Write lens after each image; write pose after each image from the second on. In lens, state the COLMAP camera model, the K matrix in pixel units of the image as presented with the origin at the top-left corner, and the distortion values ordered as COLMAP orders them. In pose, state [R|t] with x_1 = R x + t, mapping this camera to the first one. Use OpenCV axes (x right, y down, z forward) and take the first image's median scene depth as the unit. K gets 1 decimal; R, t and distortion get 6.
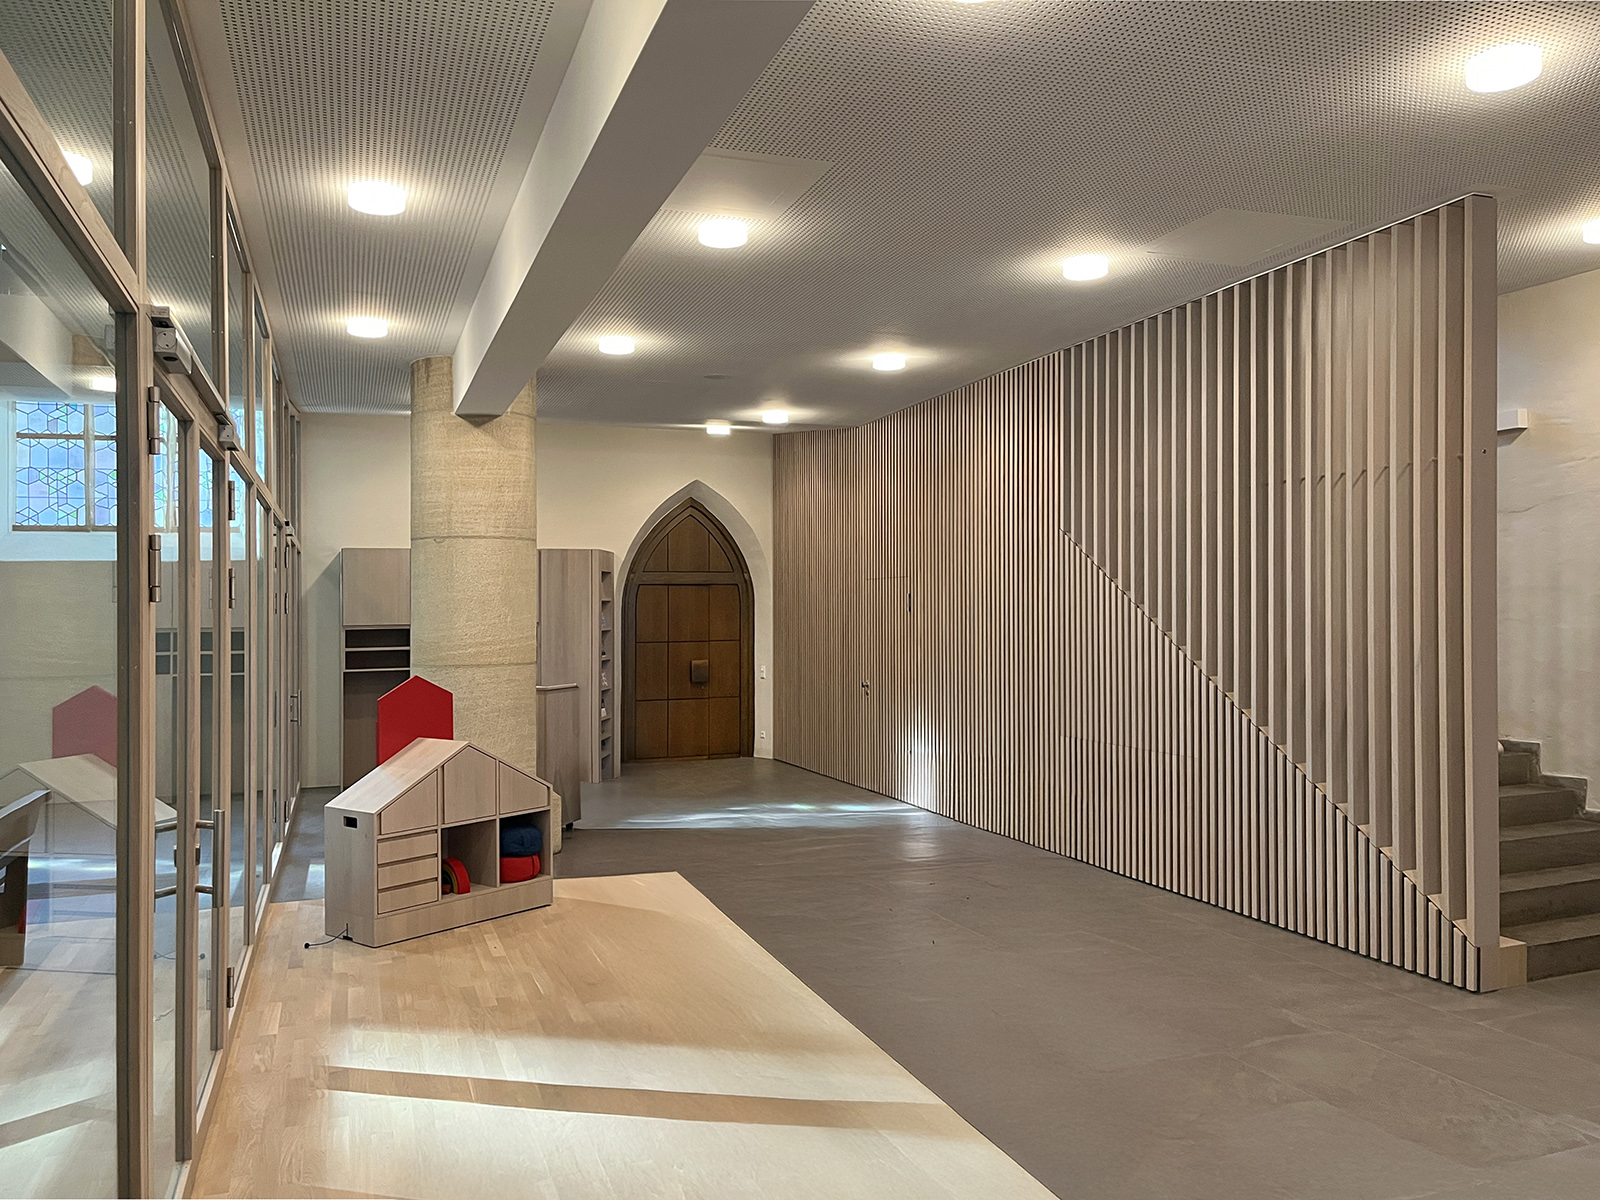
lens RADIAL K [[1232.5, 0, 791.6], [0, 1232.5, 604.0], [0, 0, 1]] dist [0.016715, -0.009481]
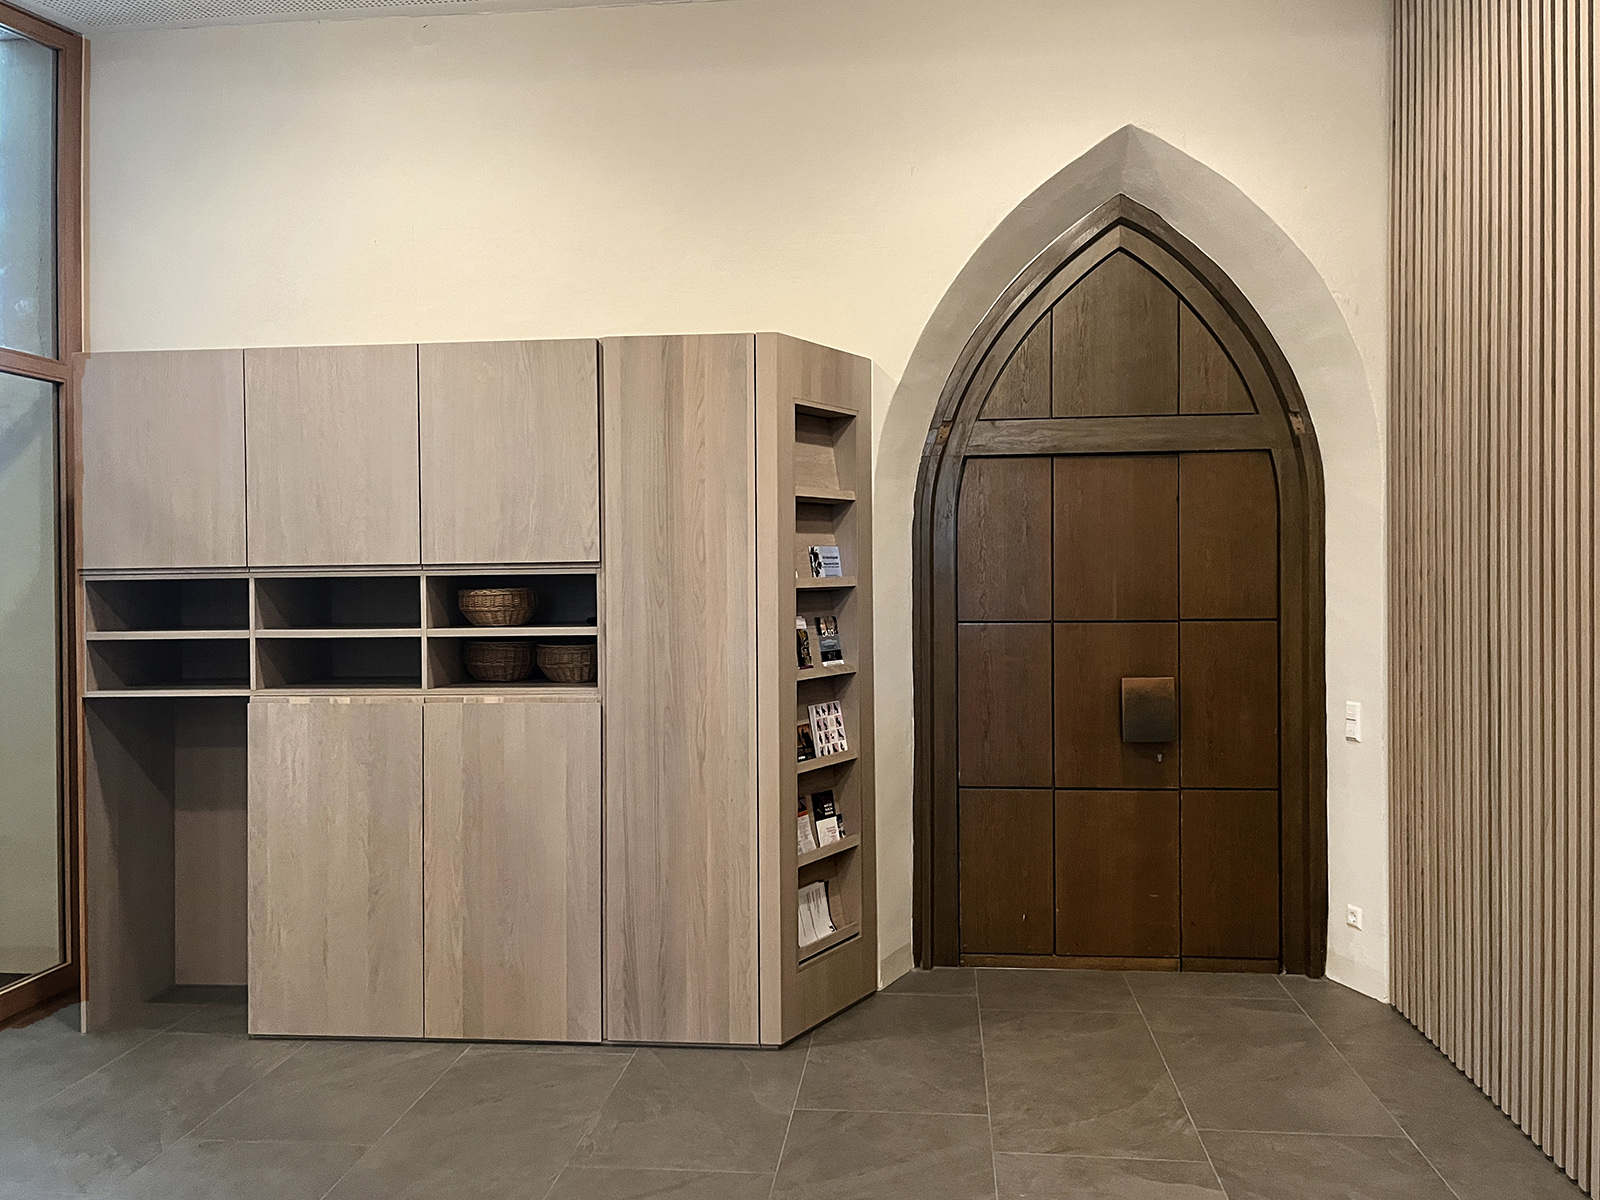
lens RADIAL K [[1232.5, 0, 814.1], [0, 1232.5, 588.9], [0, 0, 1]] dist [0.016715, -0.009481]
pose [[0.890302, 0.003566, -0.455357, -0.002074], [0.003753, 0.999878, 0.015168, 0.015703], [0.455356, -0.015213, 0.890180, 0.669008]]
